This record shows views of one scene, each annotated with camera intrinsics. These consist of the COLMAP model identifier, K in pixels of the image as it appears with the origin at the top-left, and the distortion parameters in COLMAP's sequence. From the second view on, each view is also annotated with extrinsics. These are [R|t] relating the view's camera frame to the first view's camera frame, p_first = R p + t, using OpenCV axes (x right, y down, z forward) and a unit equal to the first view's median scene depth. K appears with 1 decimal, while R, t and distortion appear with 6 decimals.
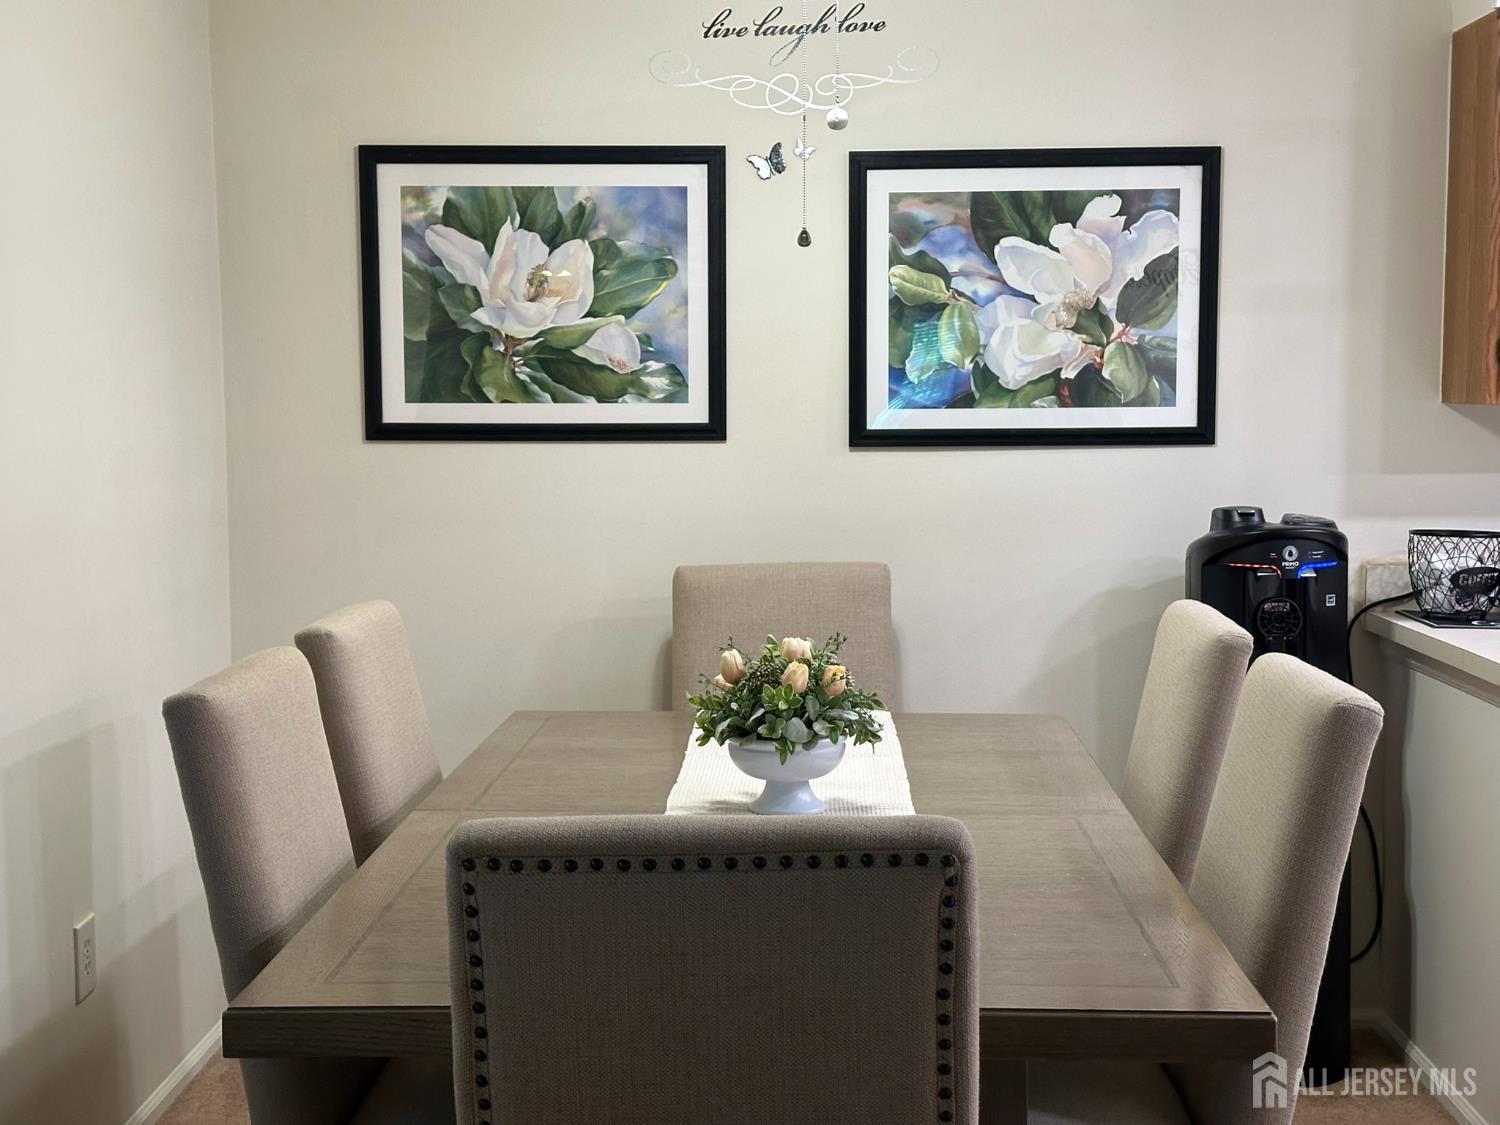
lens RADIAL K [[2090.0, 0, 749.6], [0, 2090.0, 562.5], [0, 0, 1]] dist [0.120148, 0.000000]
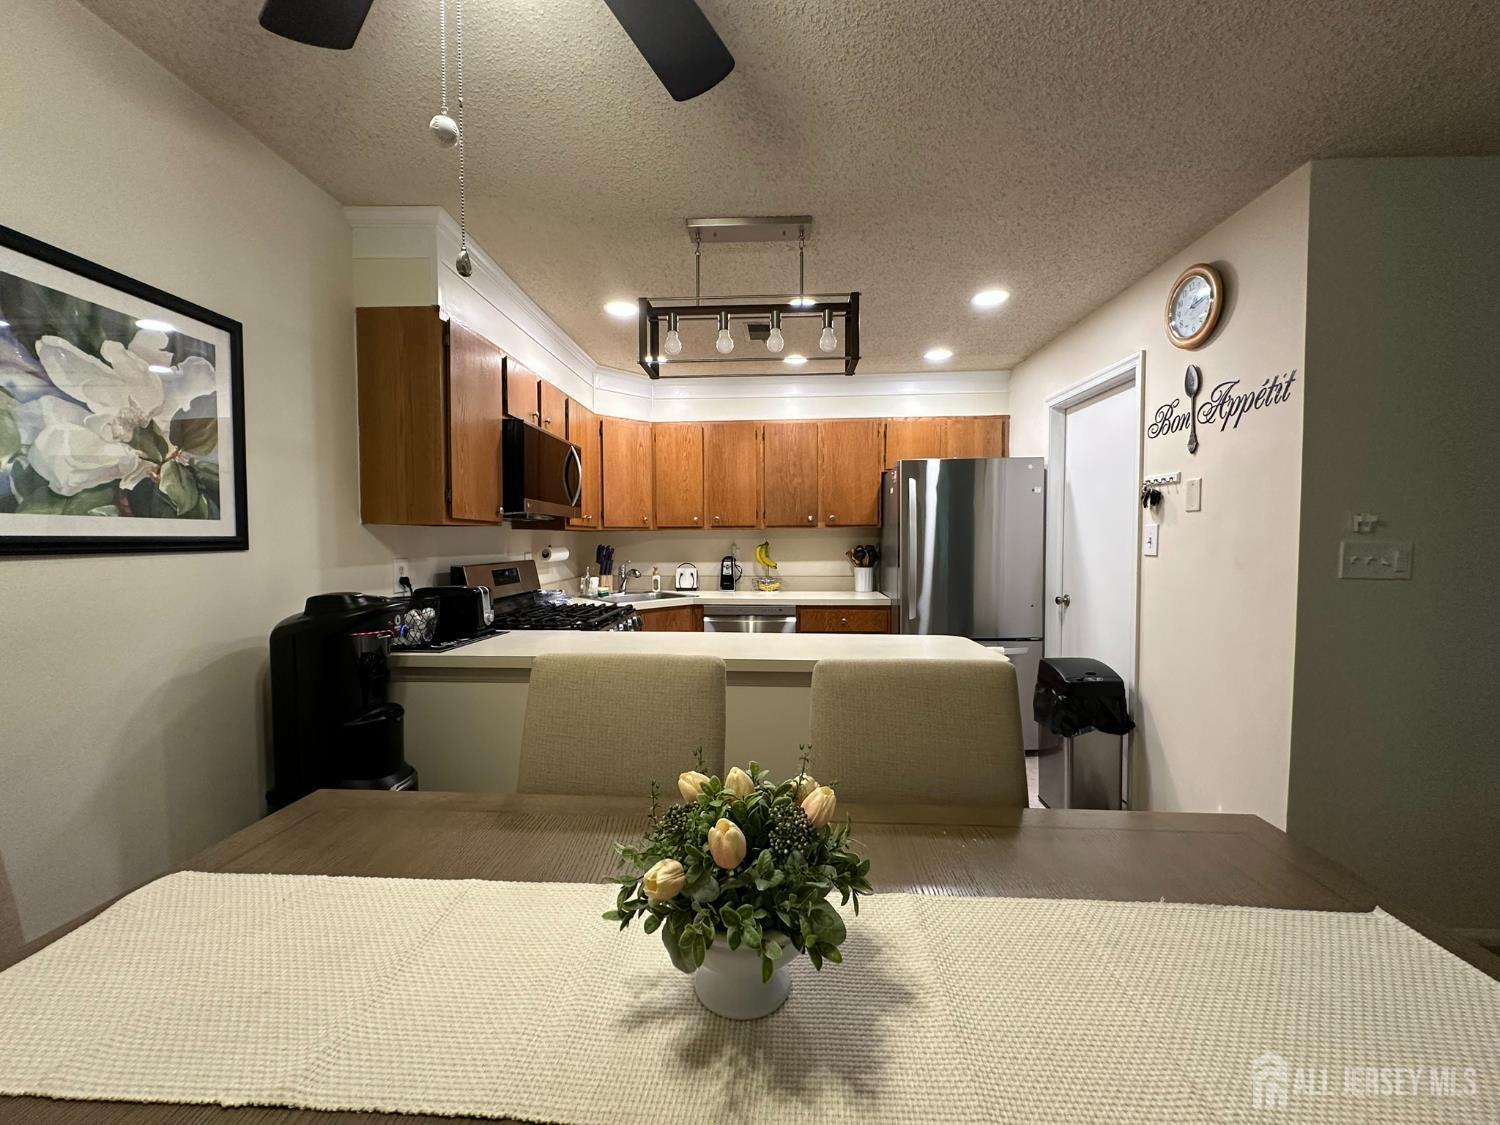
lens RADIAL K [[596.2, 0, 751.6], [0, 596.2, 556.4], [0, 0, 1]] dist [0.001169, 0.000086]
pose [[0.004796, -0.026078, 0.999648, -0.148239], [0.080855, 0.996397, 0.025606, -0.036557], [-0.996714, 0.080703, 0.006887, 0.688552]]
